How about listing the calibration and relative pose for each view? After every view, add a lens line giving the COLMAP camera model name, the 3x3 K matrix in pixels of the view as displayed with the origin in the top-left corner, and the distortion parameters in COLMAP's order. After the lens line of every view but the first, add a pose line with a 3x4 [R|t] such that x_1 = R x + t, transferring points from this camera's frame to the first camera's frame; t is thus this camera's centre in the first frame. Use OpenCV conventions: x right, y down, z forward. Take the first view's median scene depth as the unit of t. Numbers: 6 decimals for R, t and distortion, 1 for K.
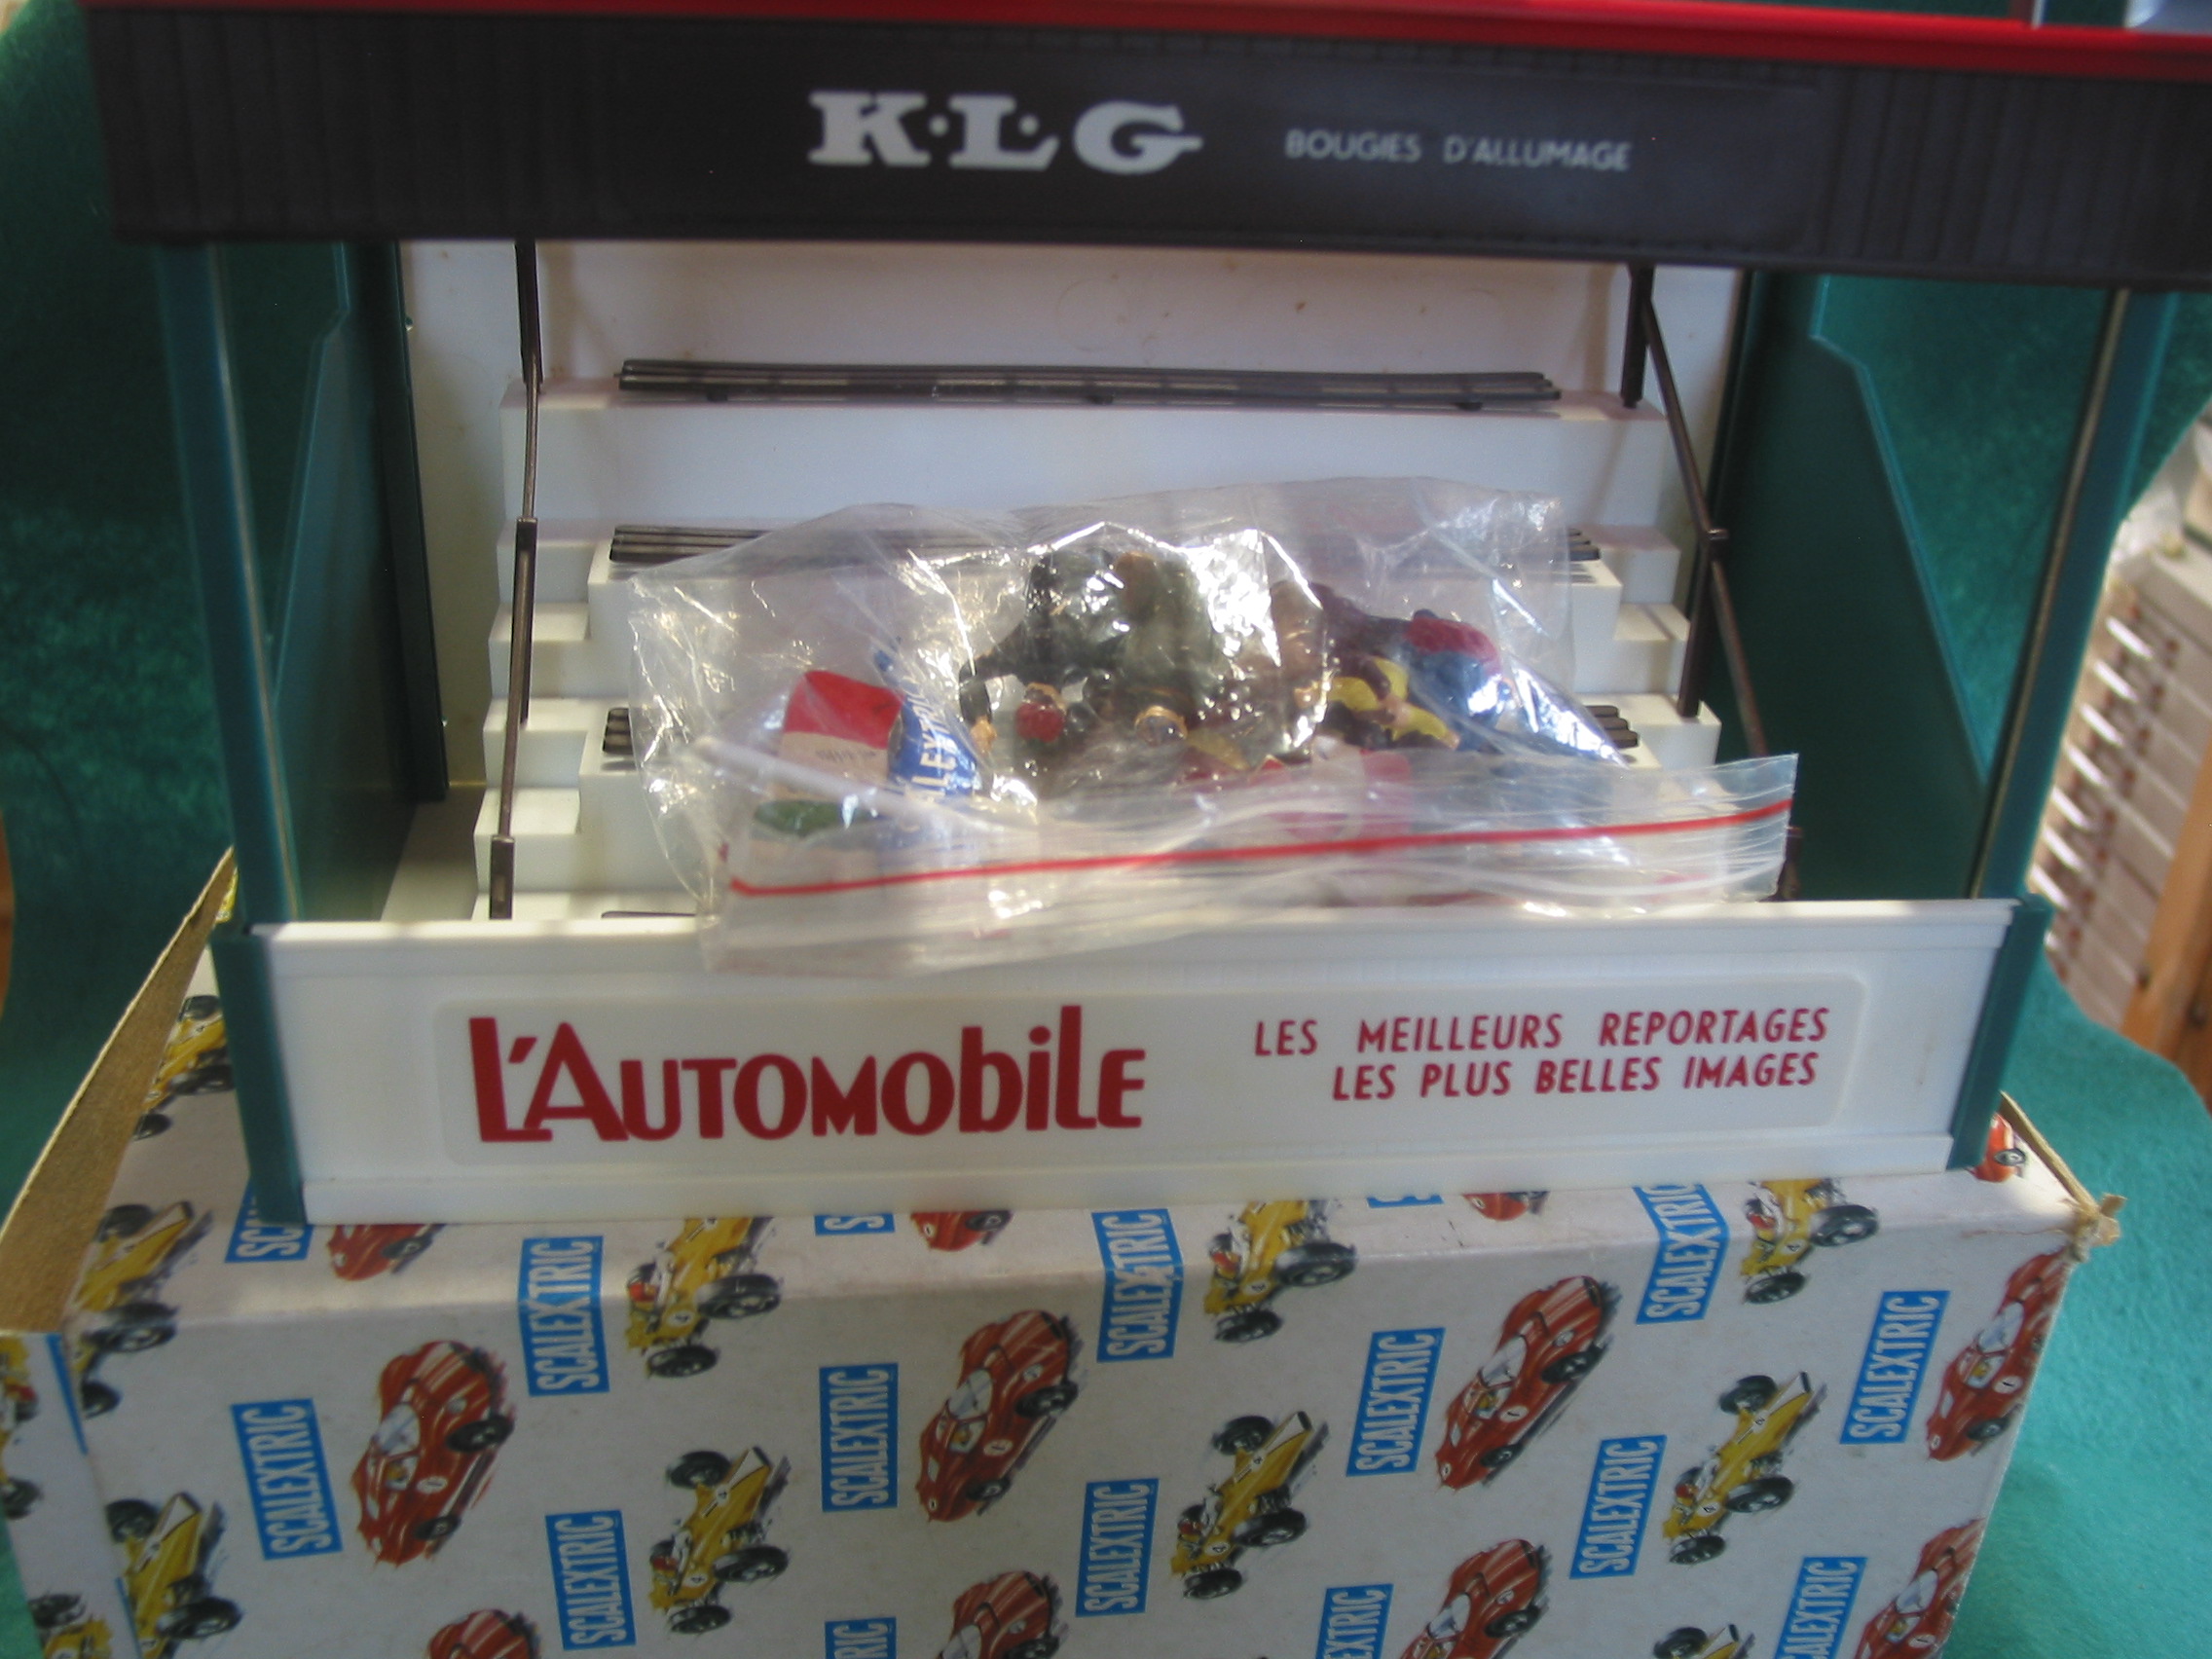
lens RADIAL K [[2200.3, 0, 1106.0], [0, 2200.3, 829.5], [0, 0, 1]] dist [0.006077, 0.007212]
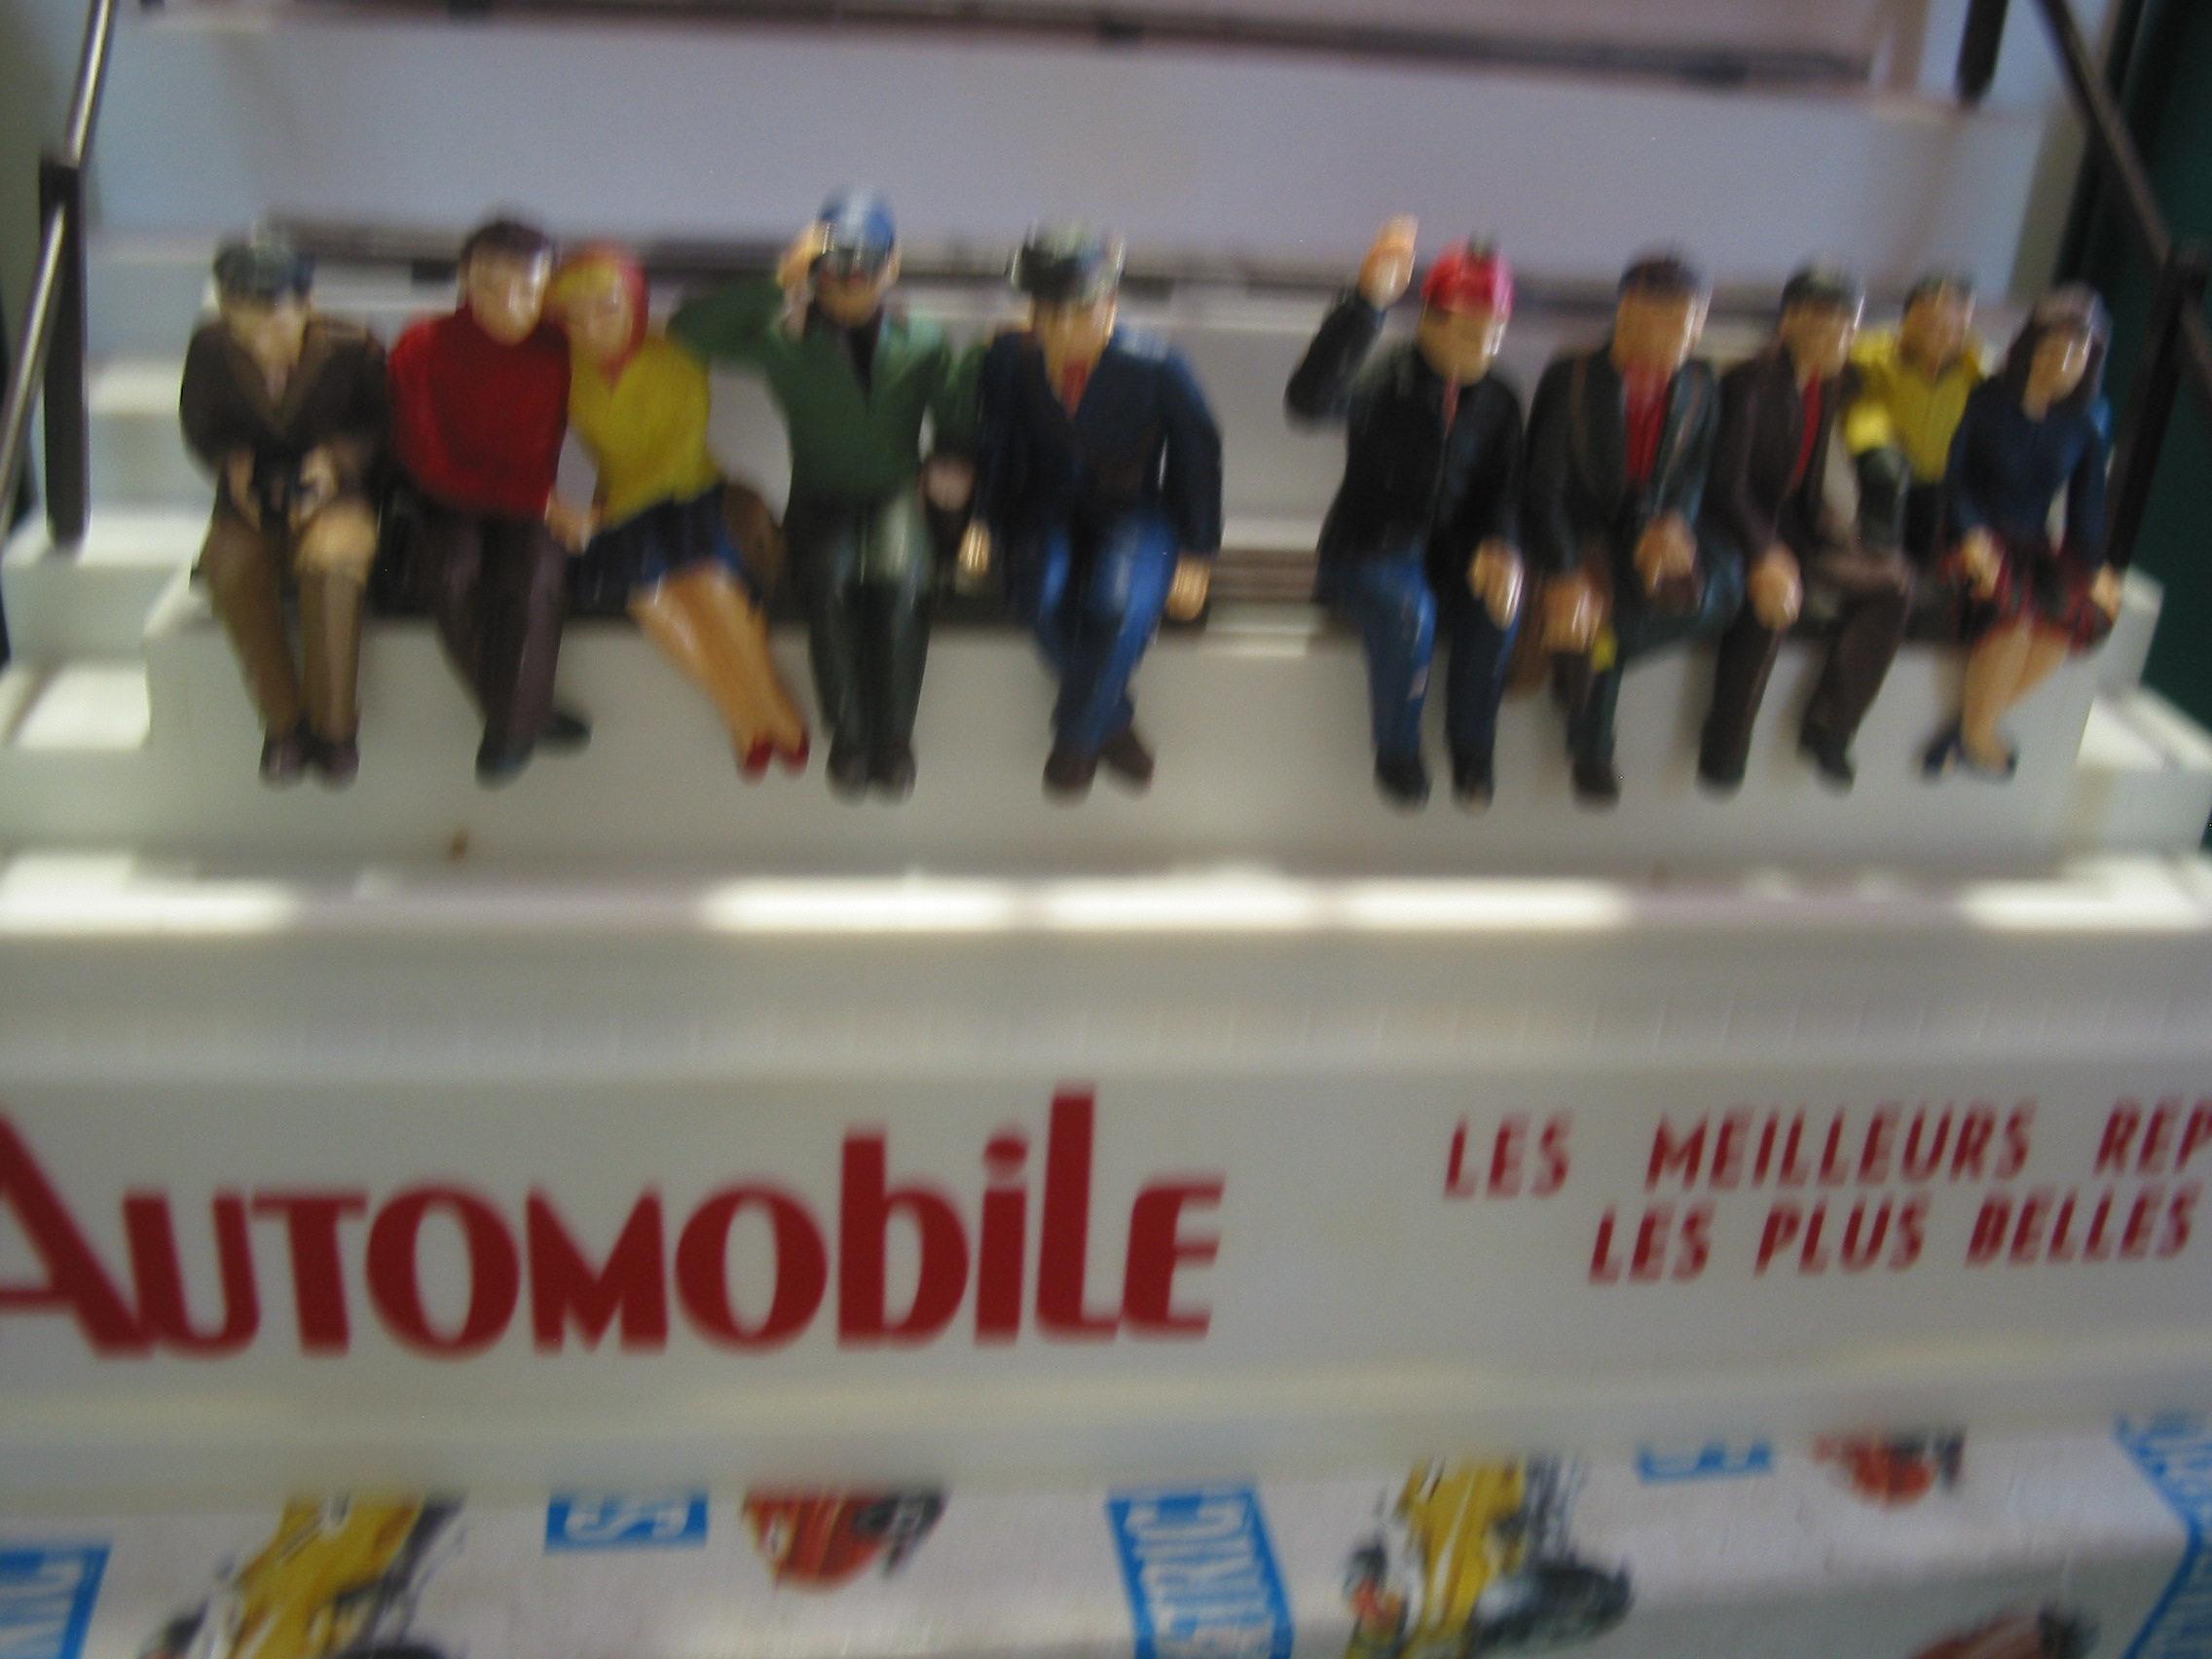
lens RADIAL K [[2200.3, 0, 1106.0], [0, 2200.3, 829.5], [0, 0, 1]] dist [0.006077, 0.007212]
pose [[0.999818, 0.011502, 0.015231, -0.015996], [-0.011445, 0.999927, -0.003824, 0.024290], [-0.015274, 0.003649, 0.999877, 0.504776]]
